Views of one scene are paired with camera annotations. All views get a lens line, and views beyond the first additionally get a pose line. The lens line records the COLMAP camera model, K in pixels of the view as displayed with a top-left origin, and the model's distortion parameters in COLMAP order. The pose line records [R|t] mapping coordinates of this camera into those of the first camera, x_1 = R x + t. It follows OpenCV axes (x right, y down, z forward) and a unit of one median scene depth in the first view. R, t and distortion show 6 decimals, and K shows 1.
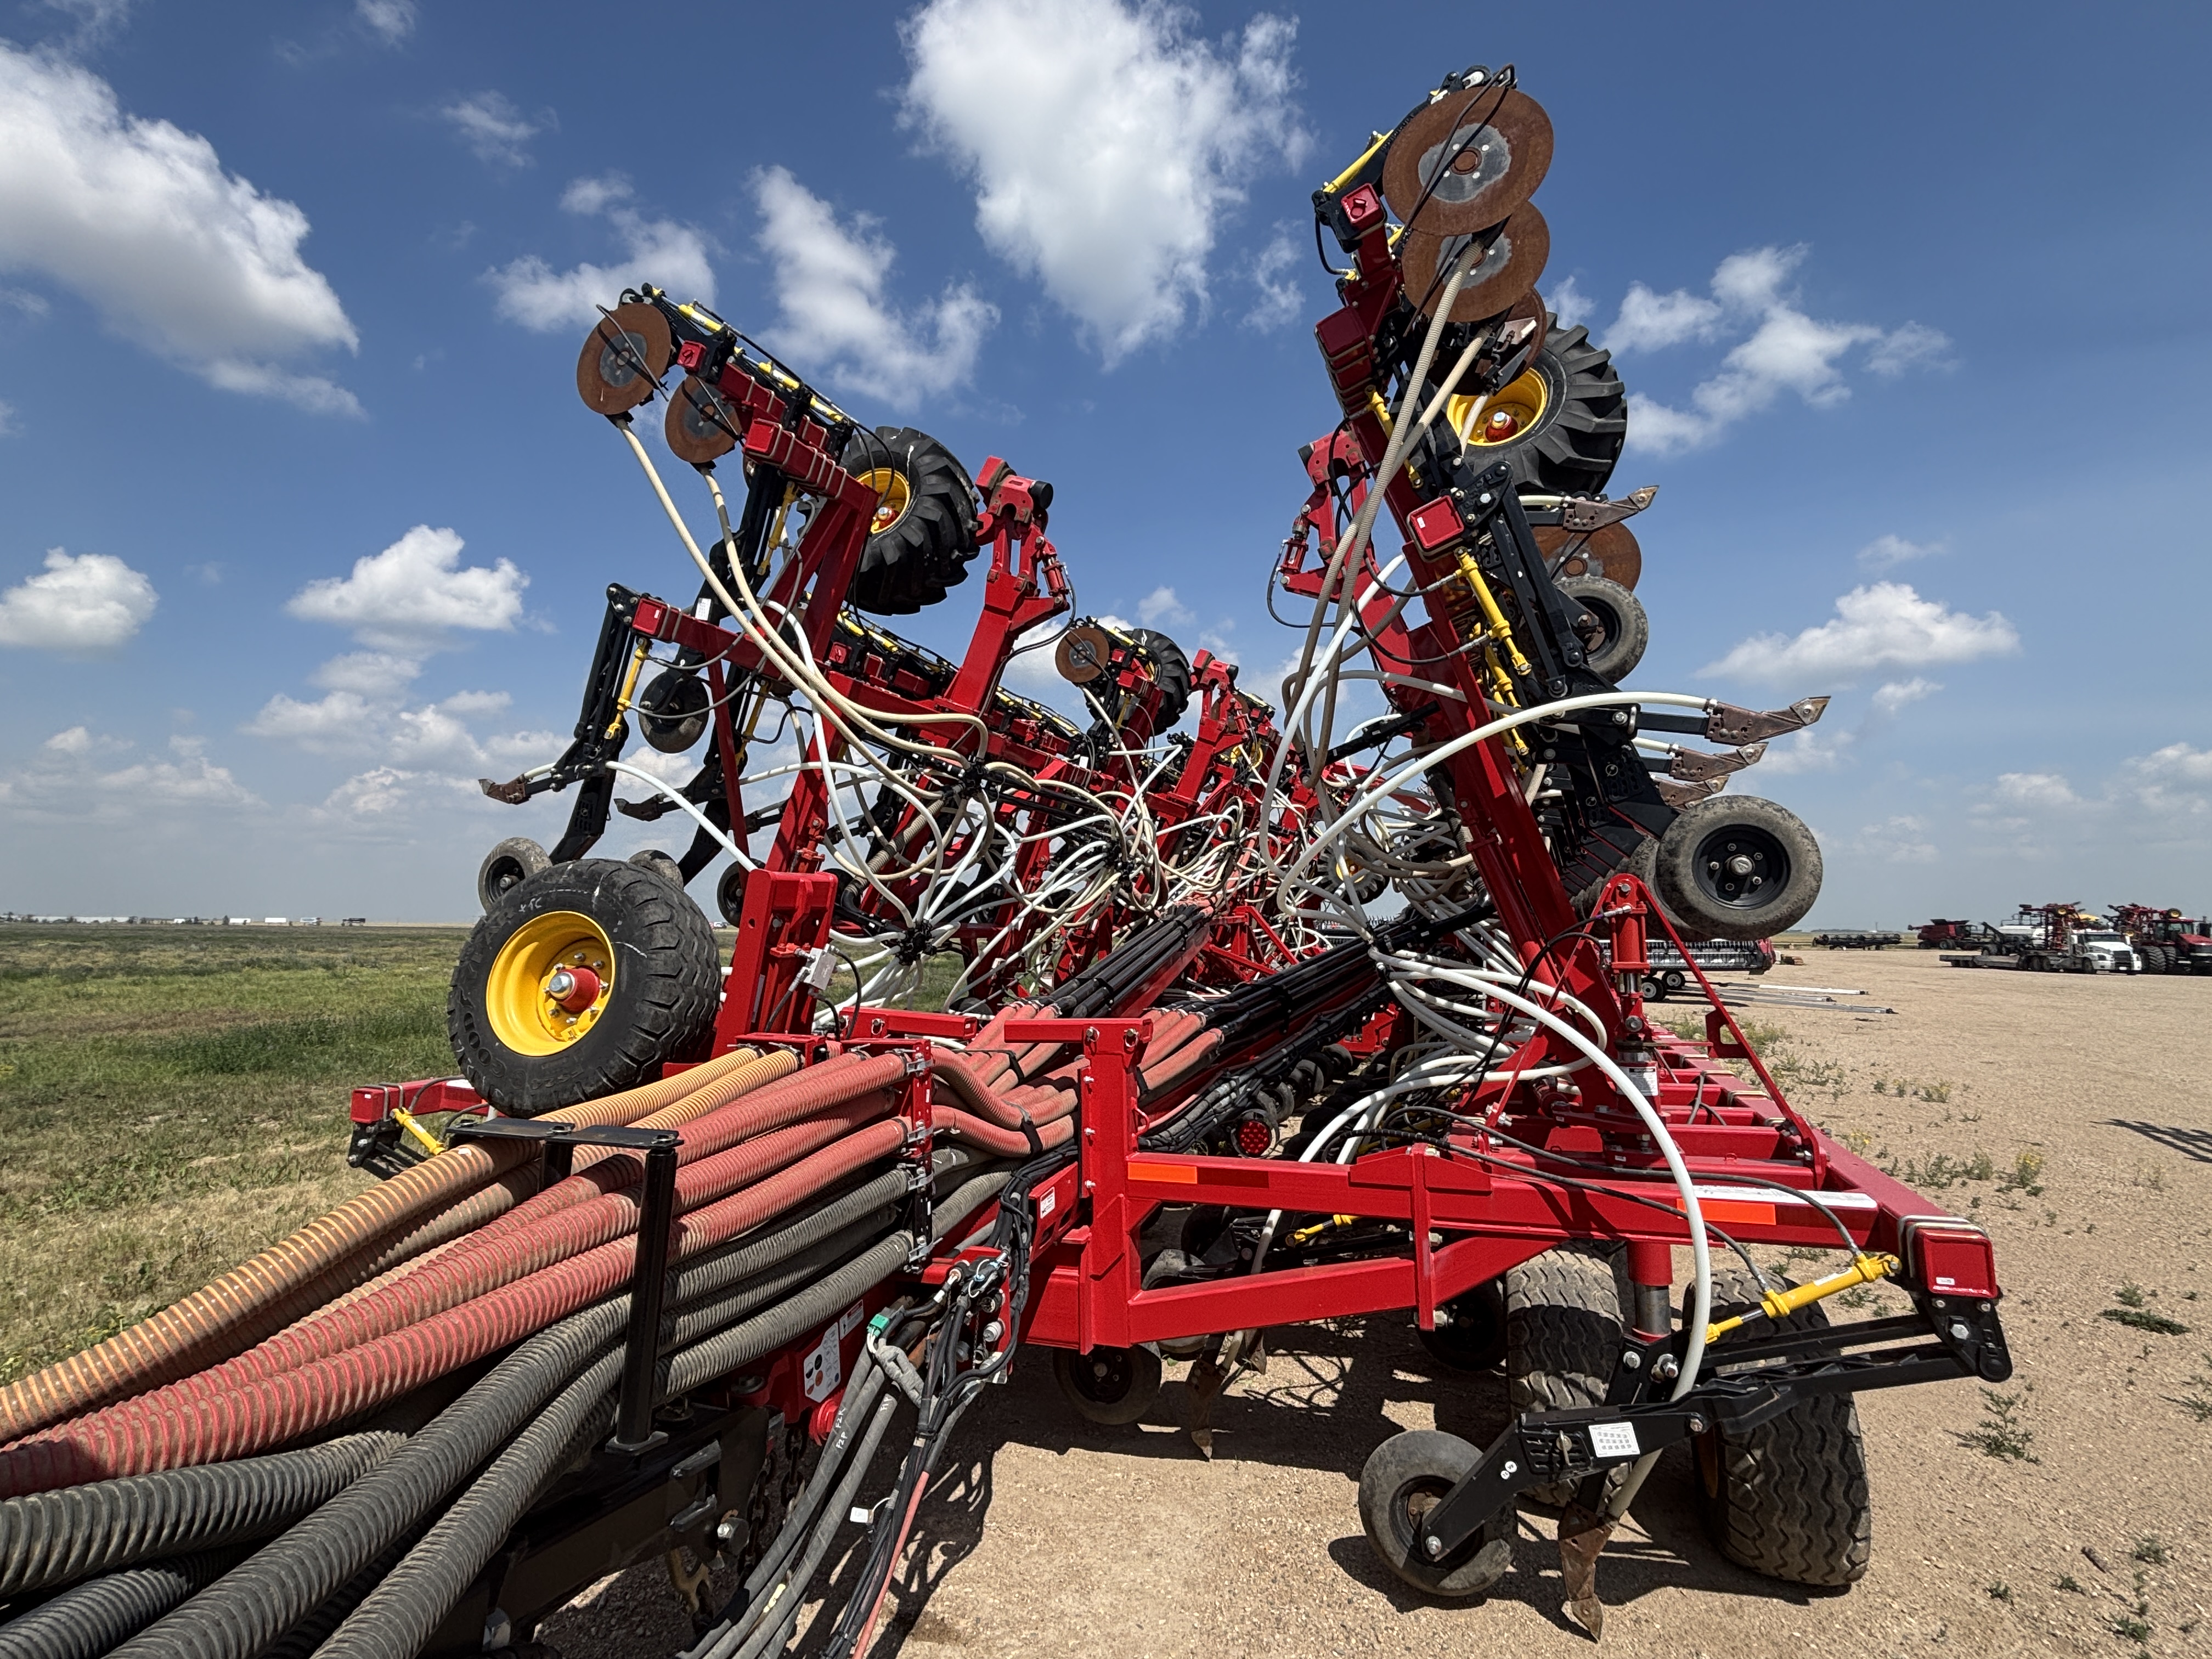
lens RADIAL K [[1035.8, 0, 1115.8], [0, 1035.8, 836.2], [0, 0, 1]] dist [-0.005644, 0.006074]
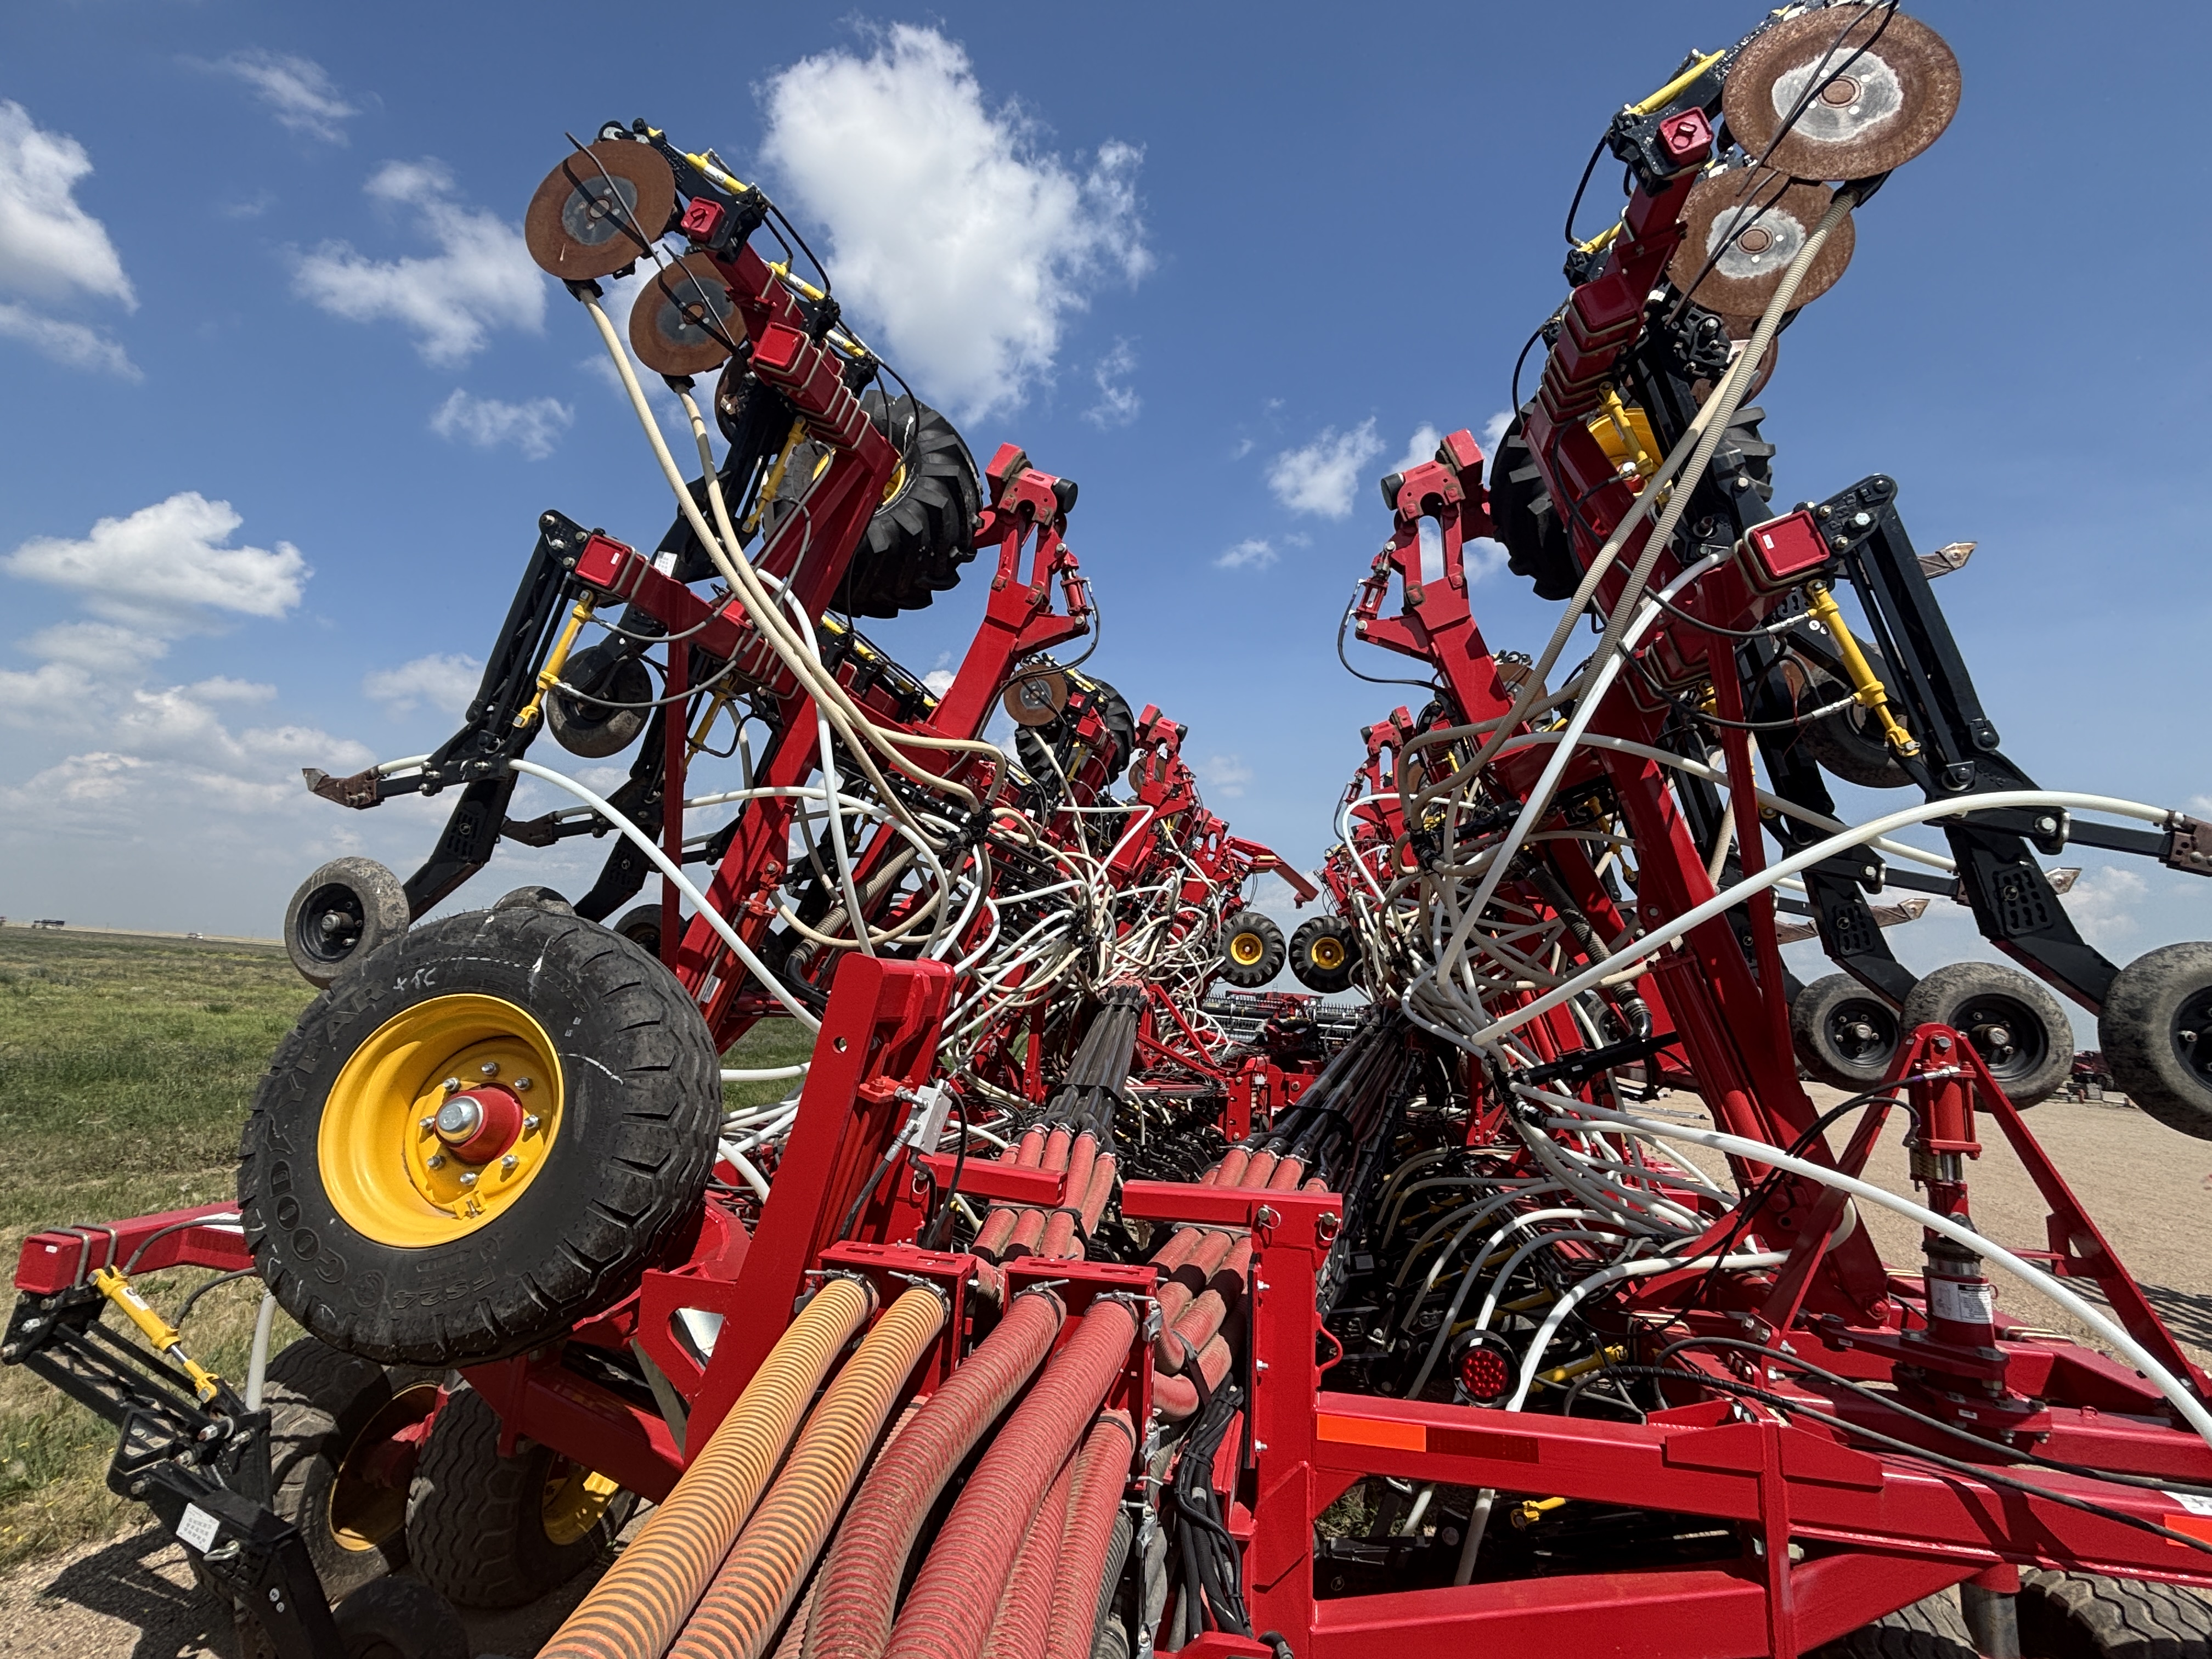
lens RADIAL K [[1035.8, 0, 1099.5], [0, 1035.8, 835.9], [0, 0, 1]] dist [-0.005644, 0.006074]
pose [[0.985255, 0.083236, 0.149481, -0.203354], [-0.074263, 0.995141, -0.064651, -0.005317], [-0.154136, 0.052597, 0.986649, 0.256671]]
